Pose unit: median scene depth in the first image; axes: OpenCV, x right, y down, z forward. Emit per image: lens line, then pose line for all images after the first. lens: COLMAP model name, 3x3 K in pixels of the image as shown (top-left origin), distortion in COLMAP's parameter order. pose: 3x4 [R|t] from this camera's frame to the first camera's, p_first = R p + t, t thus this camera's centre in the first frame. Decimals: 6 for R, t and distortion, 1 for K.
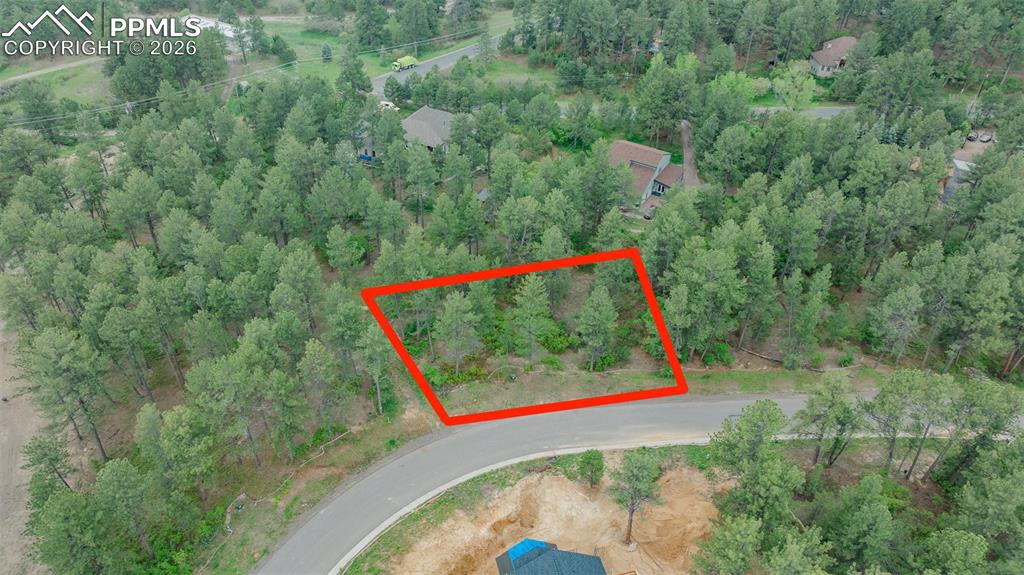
lens RADIAL K [[738.0, 0, 510.8], [0, 738.0, 286.2], [0, 0, 1]] dist [-0.038636, 0.052805]
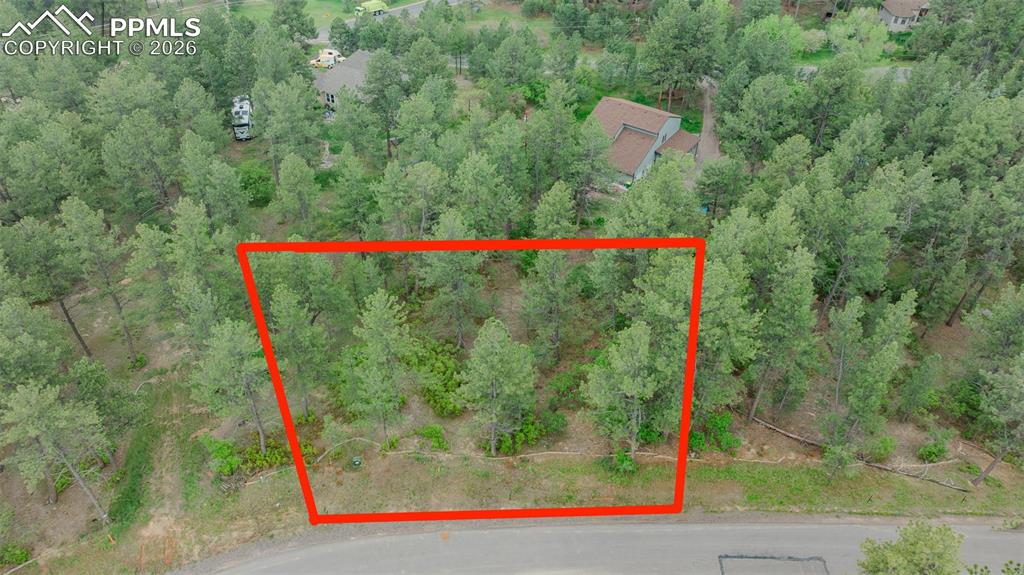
lens RADIAL K [[738.0, 0, 511.5], [0, 738.0, 288.4], [0, 0, 1]] dist [-0.038636, 0.052805]
pose [[0.997704, 0.034500, -0.058275, 0.130334], [-0.033252, 0.999199, 0.022241, -0.028050], [0.058995, -0.020252, 0.998053, 0.345799]]
